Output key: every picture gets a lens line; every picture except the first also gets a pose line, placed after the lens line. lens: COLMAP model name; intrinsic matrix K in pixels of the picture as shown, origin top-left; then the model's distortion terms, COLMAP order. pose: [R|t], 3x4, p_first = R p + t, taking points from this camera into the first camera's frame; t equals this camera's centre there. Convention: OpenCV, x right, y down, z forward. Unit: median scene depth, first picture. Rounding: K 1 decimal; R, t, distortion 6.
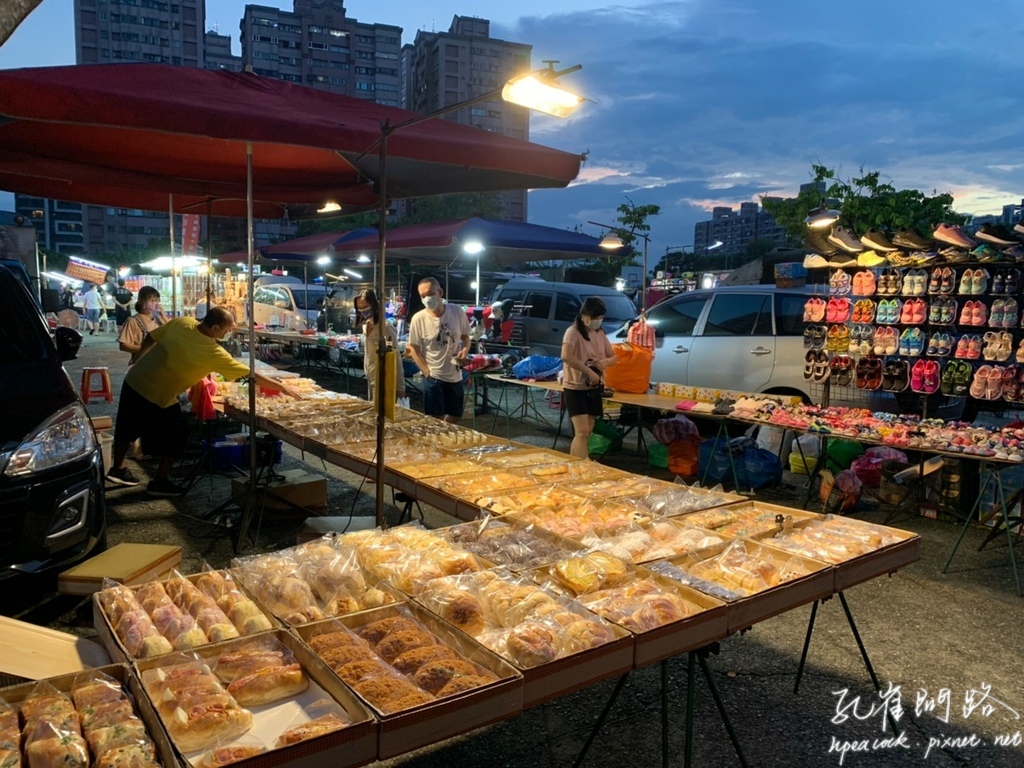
lens RADIAL K [[782.3, 0, 505.8], [0, 782.3, 398.5], [0, 0, 1]] dist [-0.003889, 0.002740]
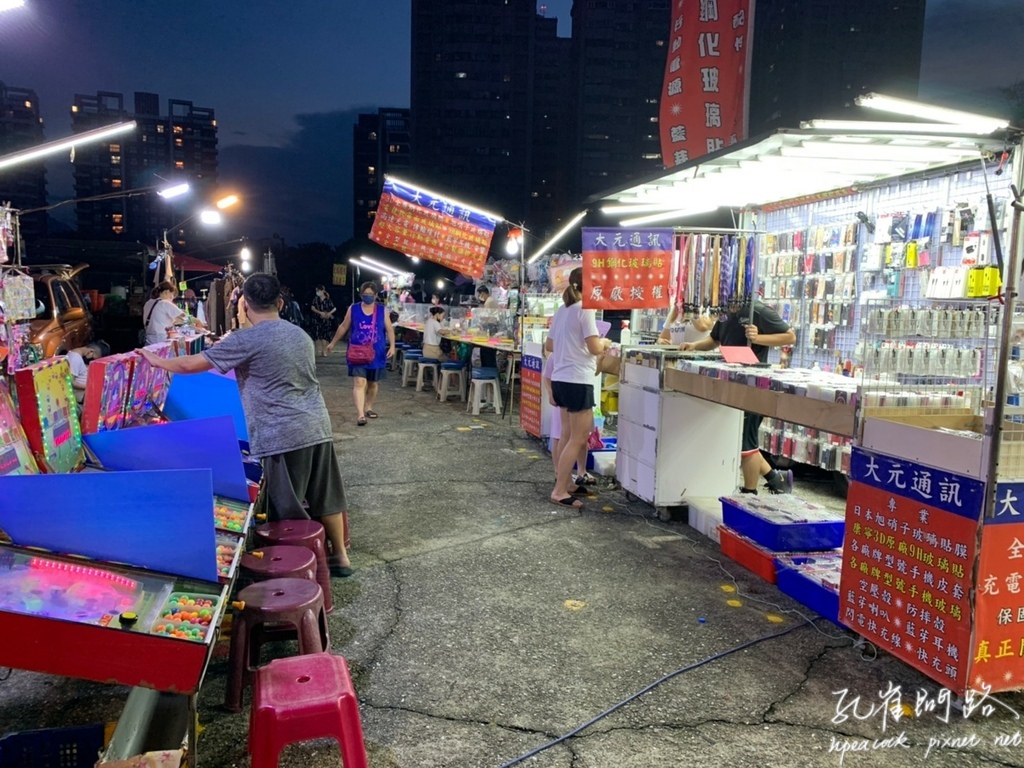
lens RADIAL K [[782.3, 0, 505.8], [0, 782.3, 398.5], [0, 0, 1]] dist [-0.003889, 0.002740]
pose [[0.933202, 0.044913, -0.356533, -0.071776], [-0.043084, 0.998986, 0.013075, -0.018764], [0.356759, 0.003159, 0.934191, 0.130907]]
